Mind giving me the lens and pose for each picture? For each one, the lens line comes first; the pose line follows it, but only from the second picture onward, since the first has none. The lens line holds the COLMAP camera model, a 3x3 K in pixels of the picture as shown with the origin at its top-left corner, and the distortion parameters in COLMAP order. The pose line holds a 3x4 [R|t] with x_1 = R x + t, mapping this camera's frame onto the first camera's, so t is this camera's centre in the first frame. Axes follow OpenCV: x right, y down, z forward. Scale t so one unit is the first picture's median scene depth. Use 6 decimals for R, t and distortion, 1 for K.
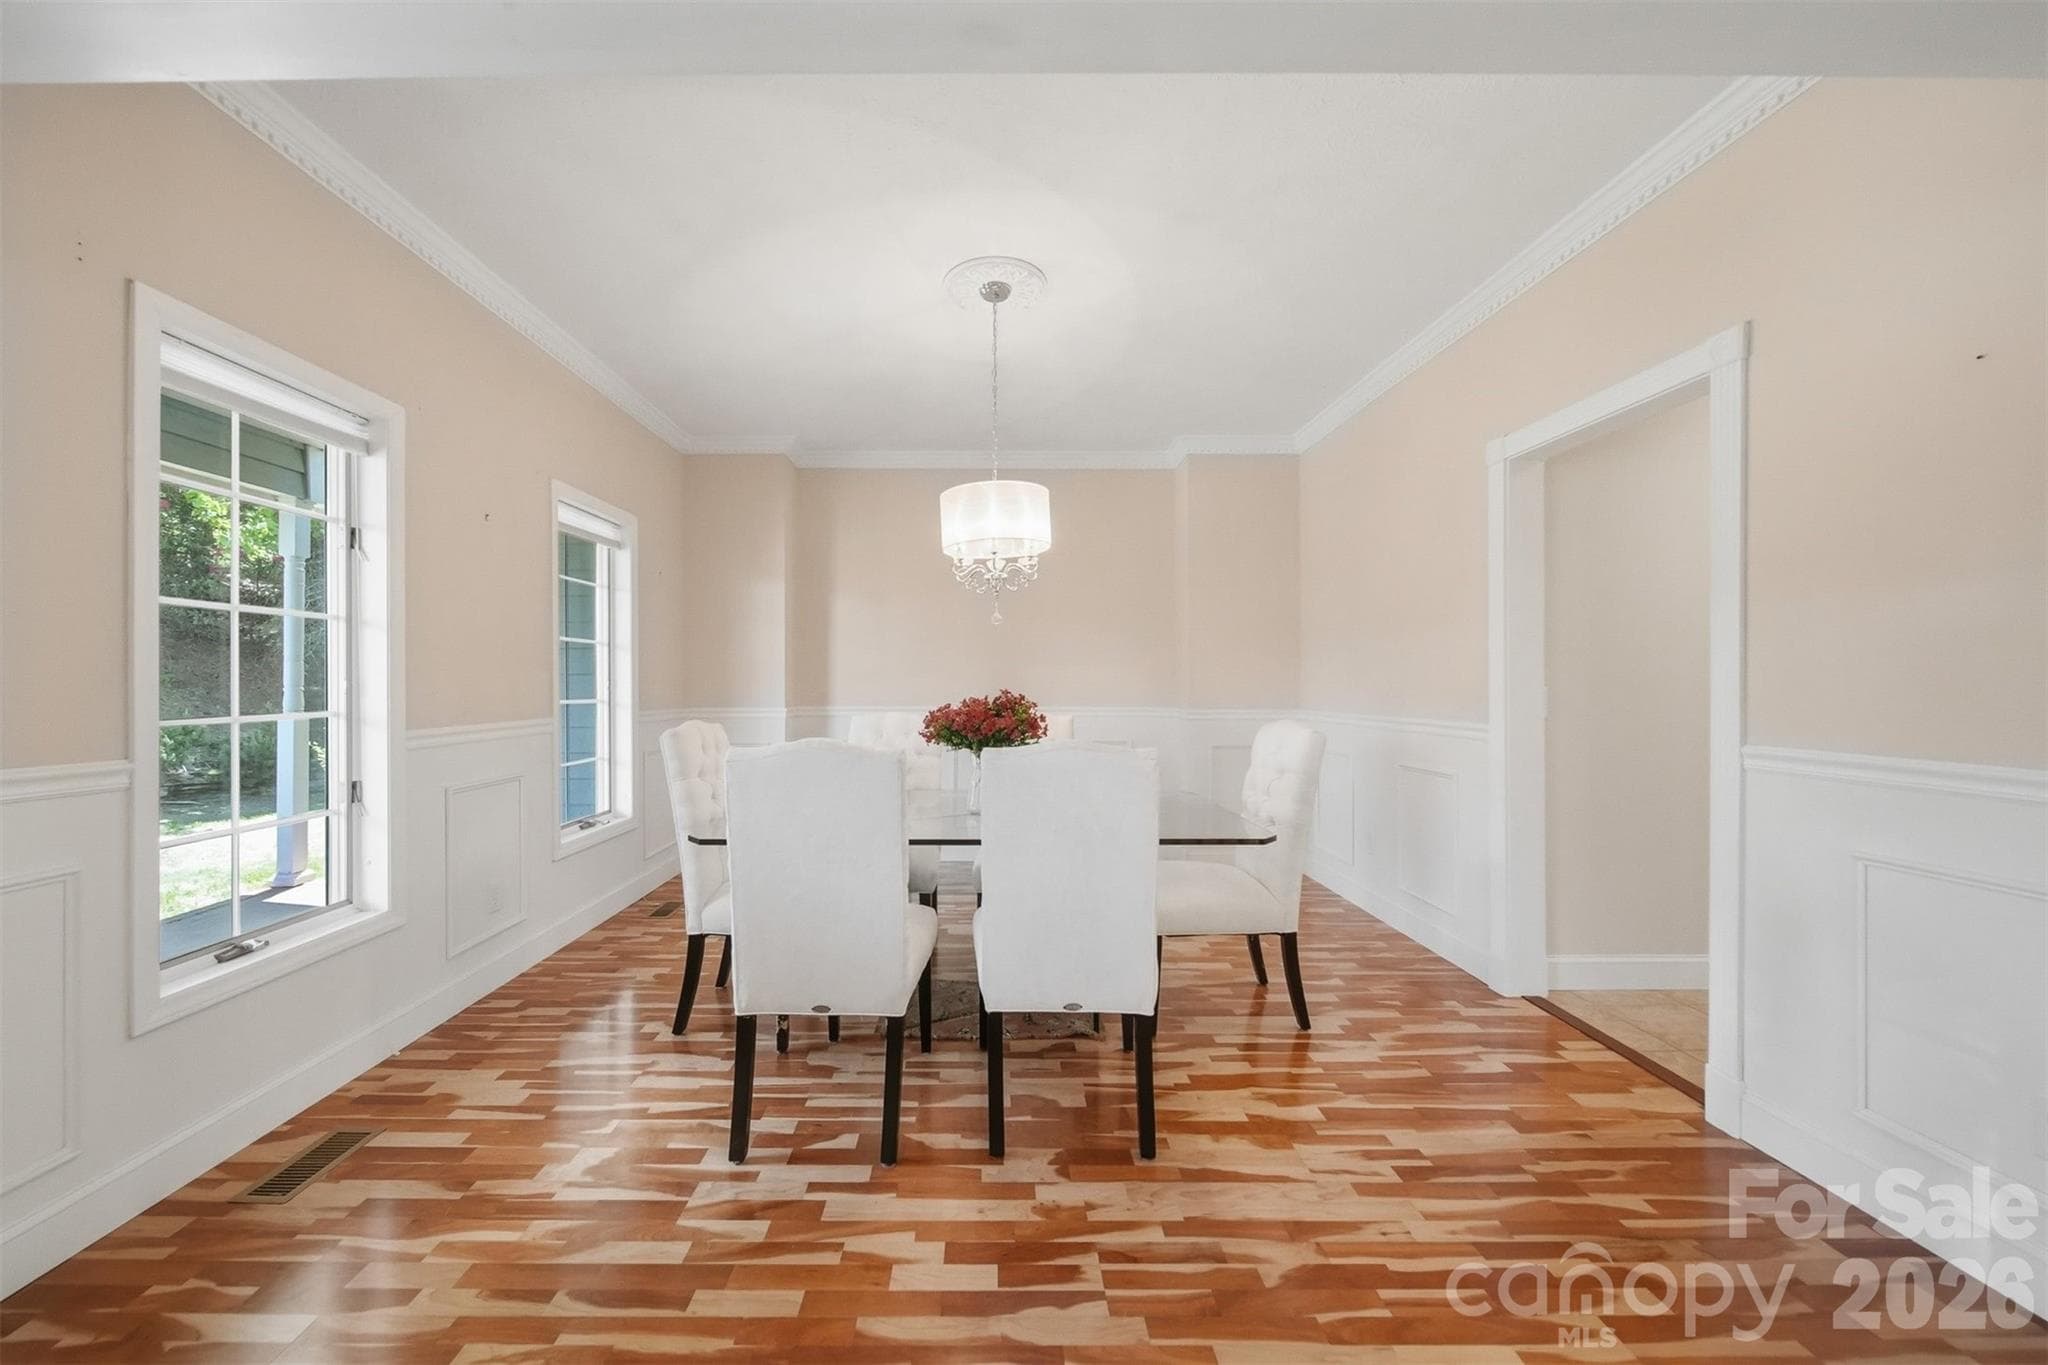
lens RADIAL K [[732.4, 0, 968.6], [0, 732.4, 680.4], [0, 0, 1]] dist [-0.006461, 0.000268]
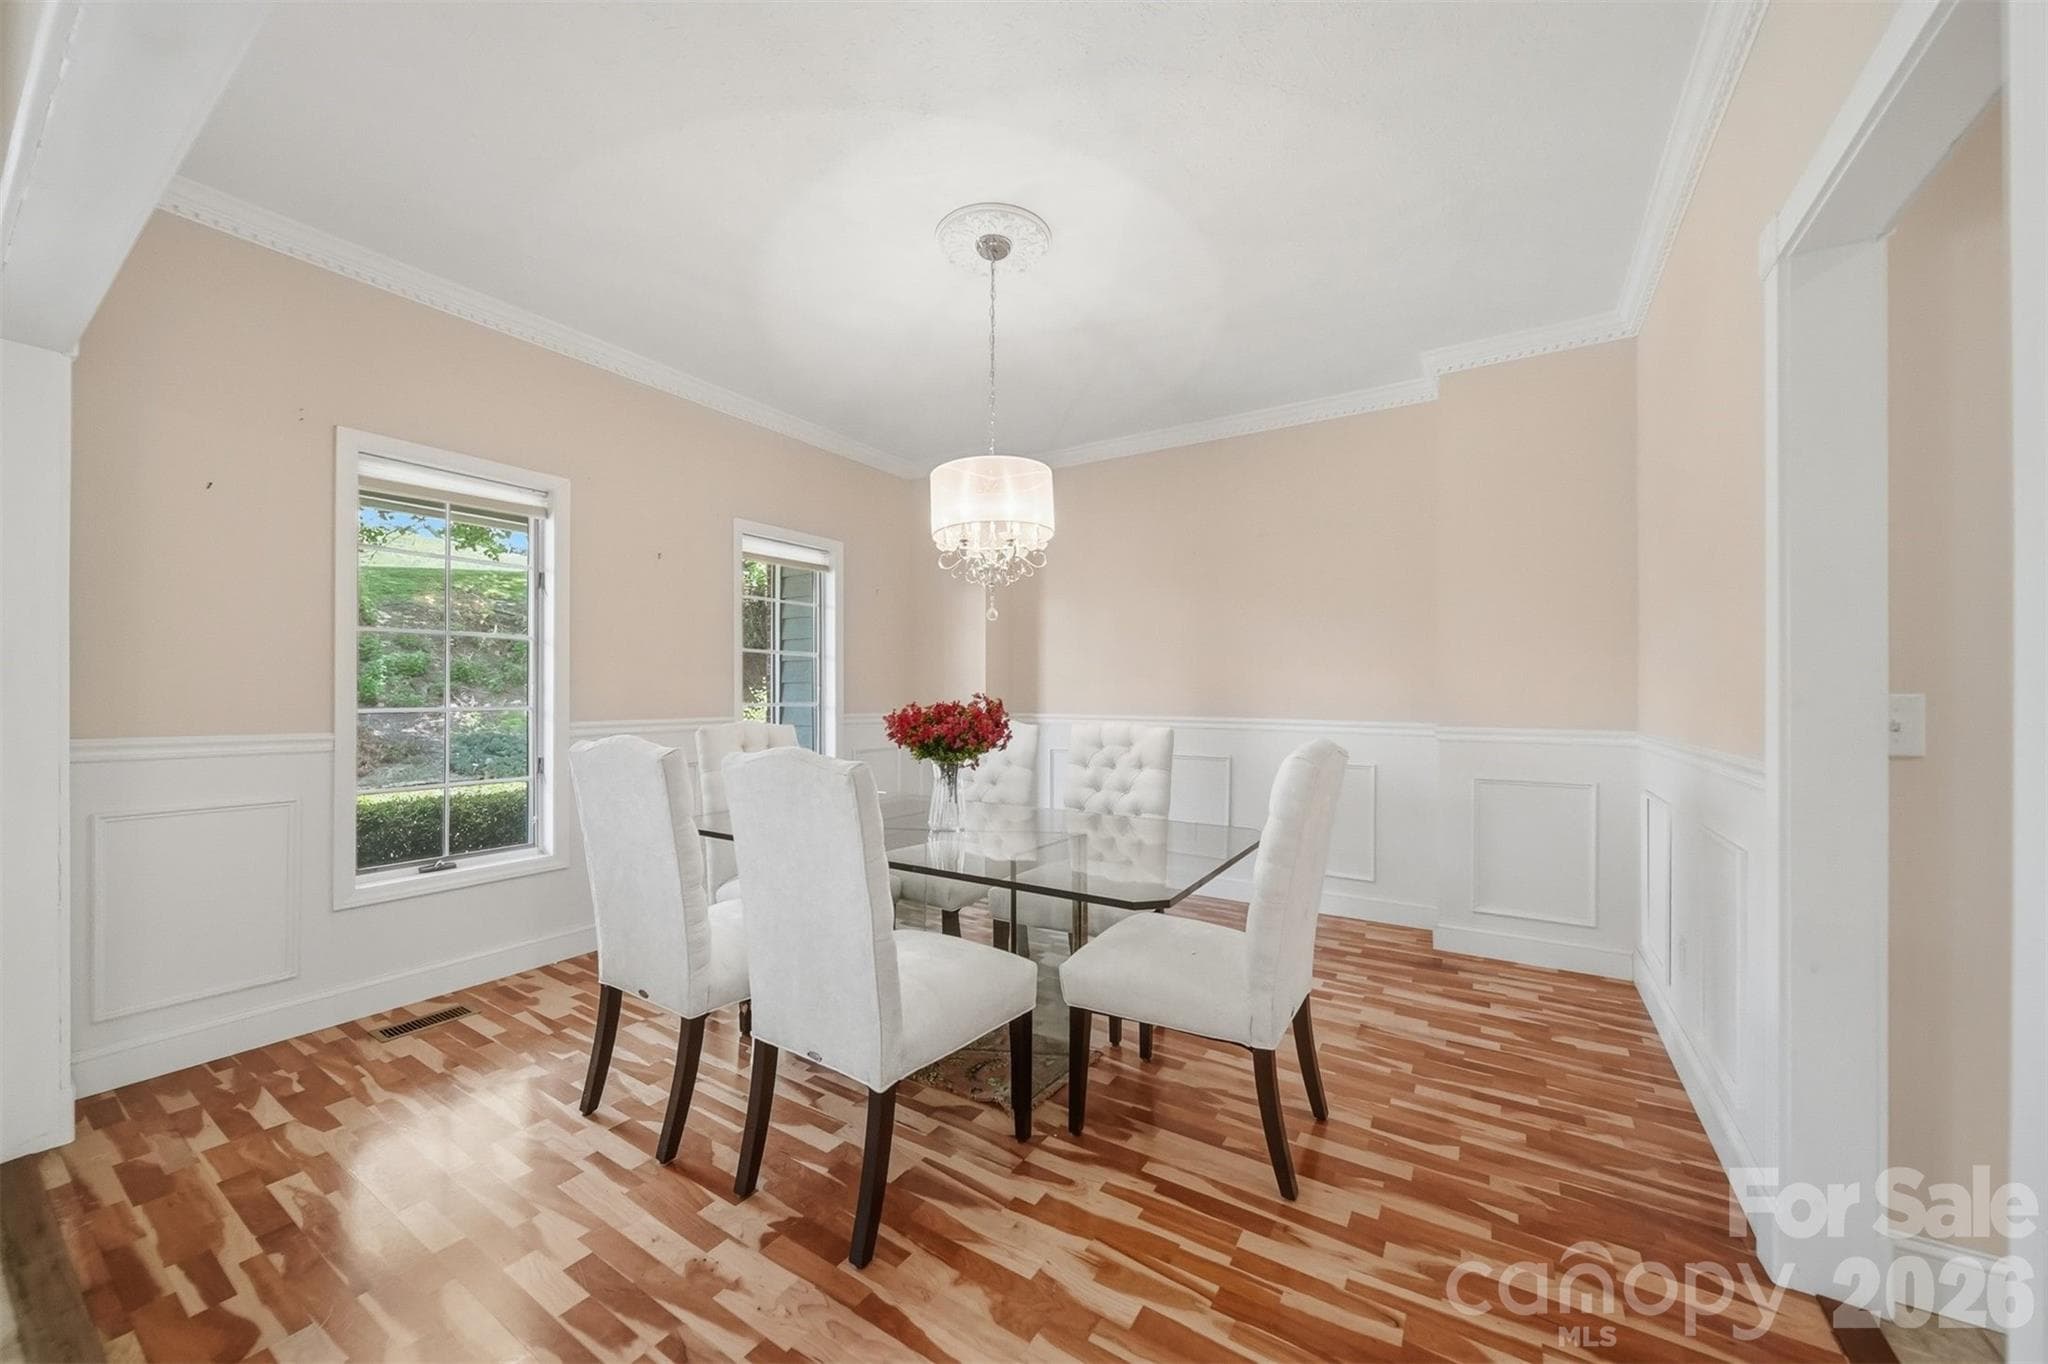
lens RADIAL K [[732.4, 0, 1023.0], [0, 732.4, 687.9], [0, 0, 1]] dist [-0.006461, 0.000268]
pose [[0.846327, -0.001582, -0.532661, 0.708759], [-0.001178, 0.999988, -0.004842, 0.014020], [0.532662, 0.004725, 0.846315, 0.347735]]
